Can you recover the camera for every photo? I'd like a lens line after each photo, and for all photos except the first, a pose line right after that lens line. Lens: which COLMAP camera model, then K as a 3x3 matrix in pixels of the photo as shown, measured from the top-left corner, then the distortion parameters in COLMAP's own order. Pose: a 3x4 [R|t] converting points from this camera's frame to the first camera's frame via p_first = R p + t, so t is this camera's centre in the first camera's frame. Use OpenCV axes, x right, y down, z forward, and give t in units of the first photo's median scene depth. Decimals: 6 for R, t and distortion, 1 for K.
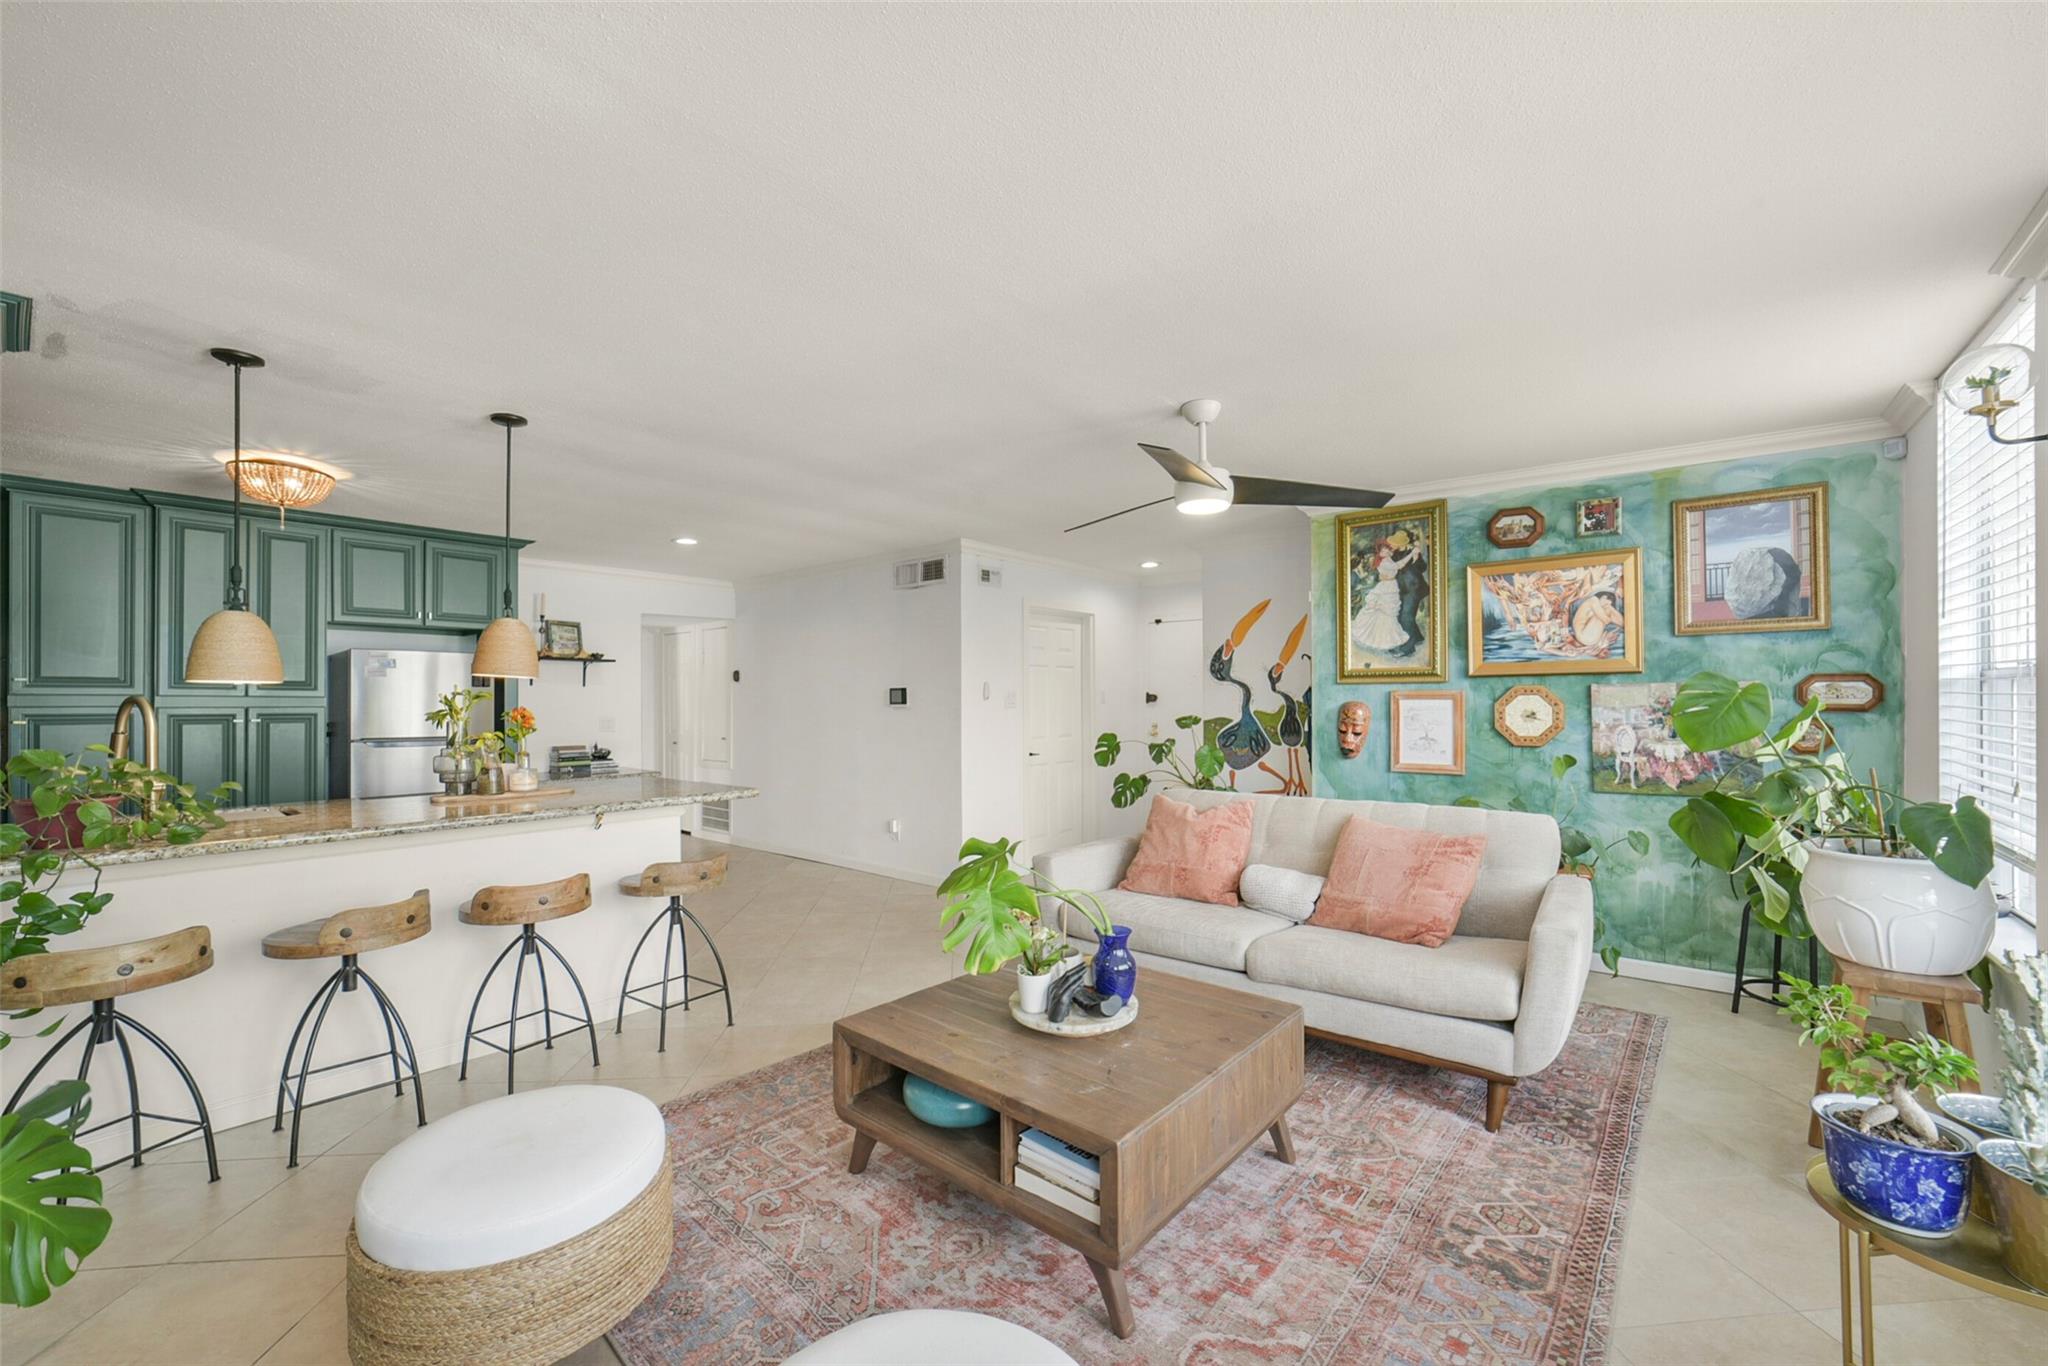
lens RADIAL K [[809.6, 0, 1024.8], [0, 809.6, 686.8], [0, 0, 1]] dist [-0.029028, 0.010227]
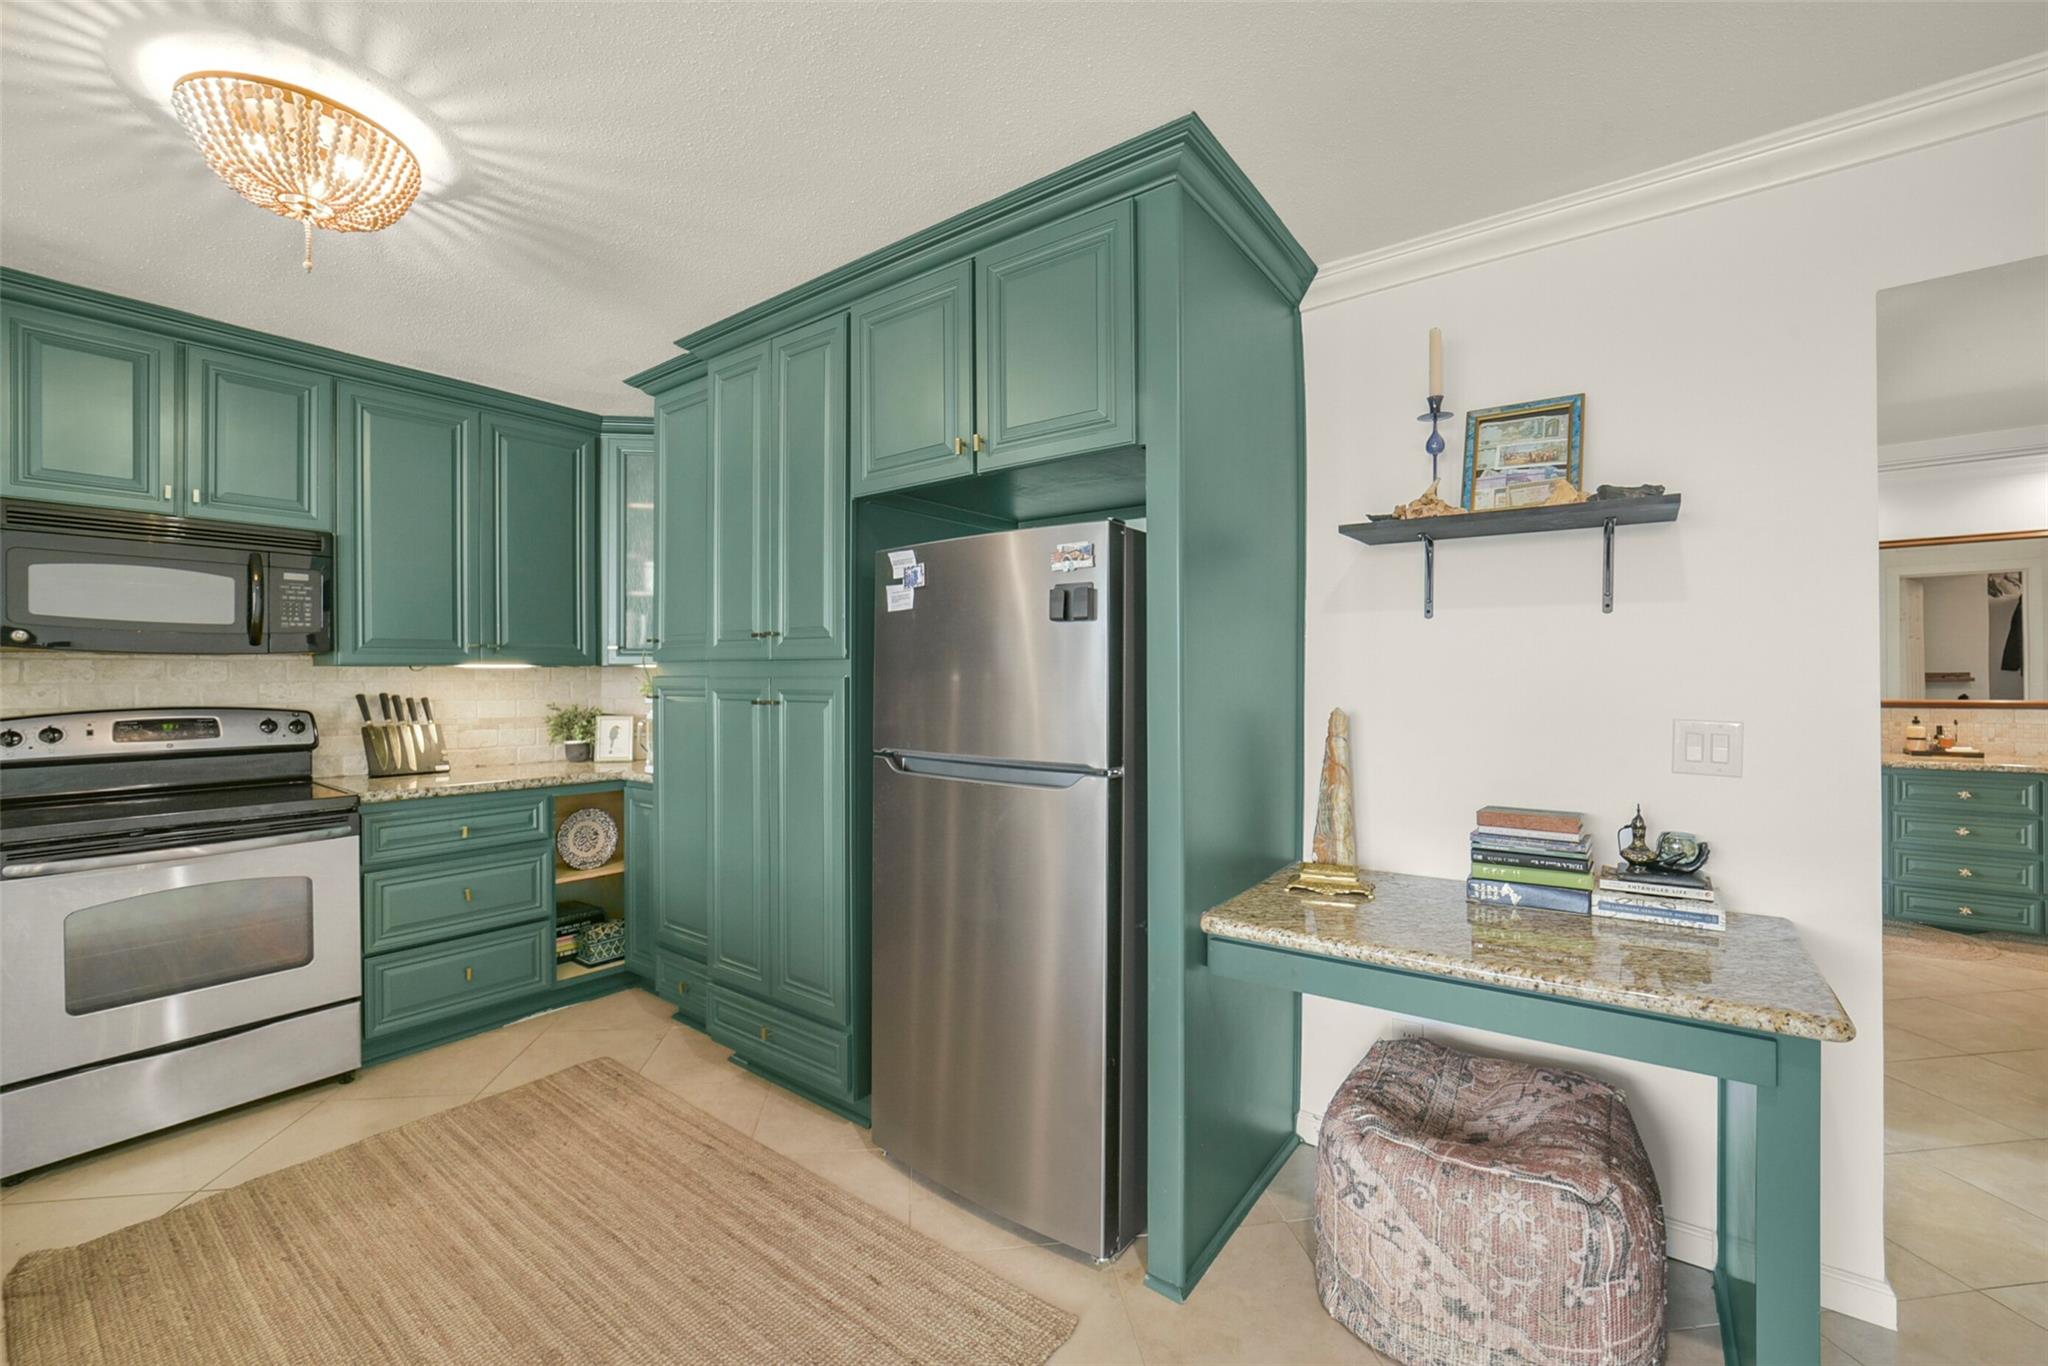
lens RADIAL K [[836.3, 0, 1035.2], [0, 836.3, 678.8], [0, 0, 1]] dist [-0.035371, 0.010901]
pose [[0.057720, 0.005812, -0.998316, -0.359367], [0.019744, 0.999781, 0.006962, 0.023390], [0.998138, -0.020112, 0.057593, 1.055637]]
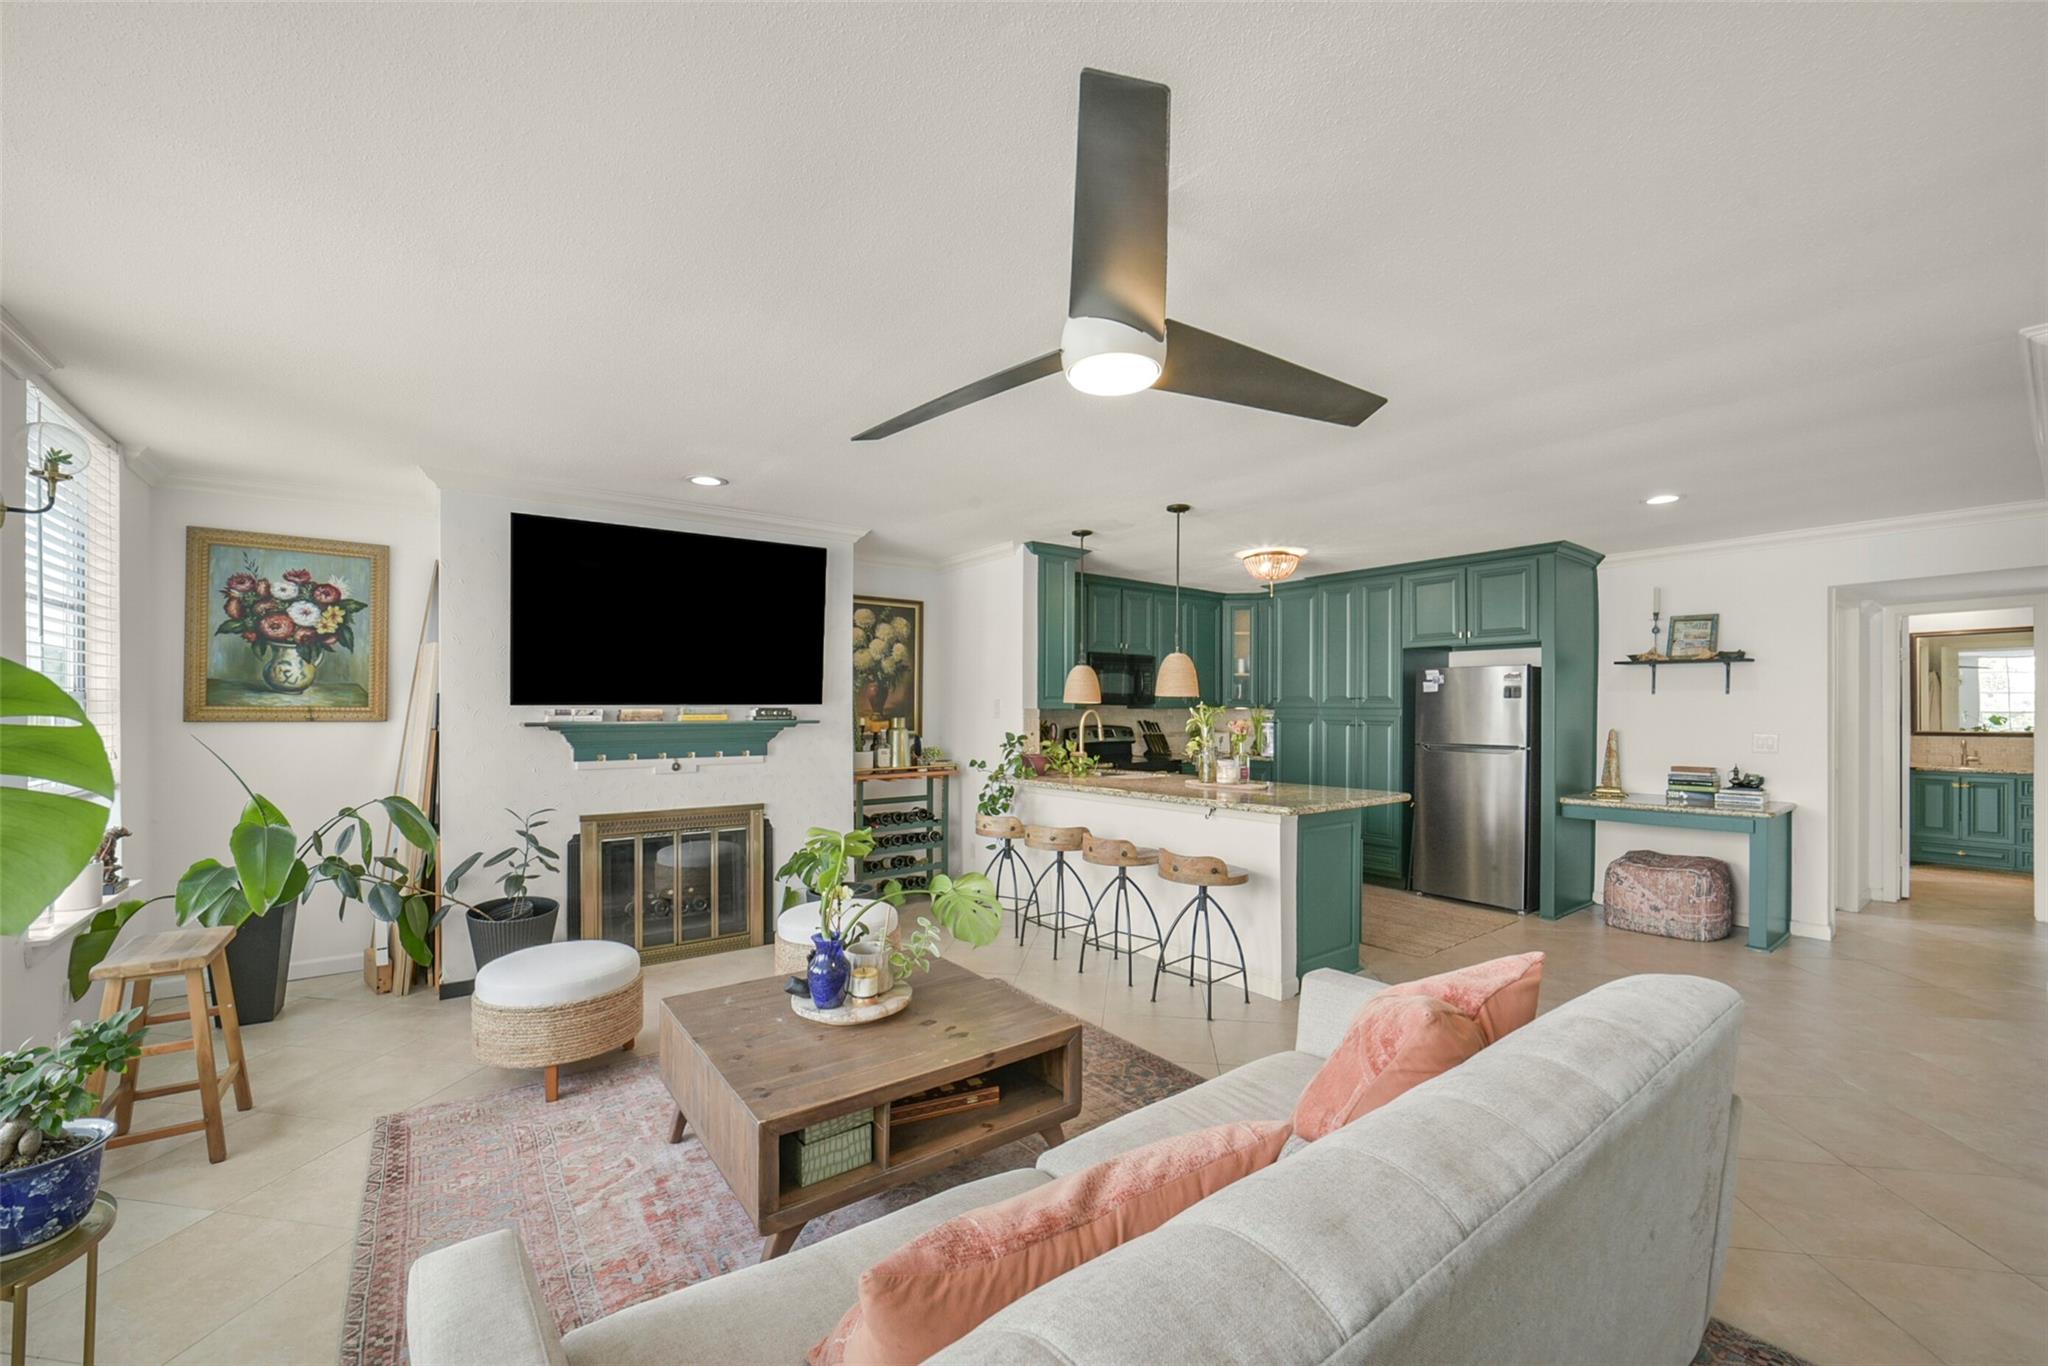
lens RADIAL K [[811.8, 0, 1030.5], [0, 811.8, 712.9], [0, 0, 1]] dist [-0.014766, 0.000270]
pose [[-0.214099, 0.010678, -0.976754, 0.497918], [0.017380, 0.999824, 0.007121, 0.000543], [0.976657, -0.015452, -0.214247, 0.681143]]
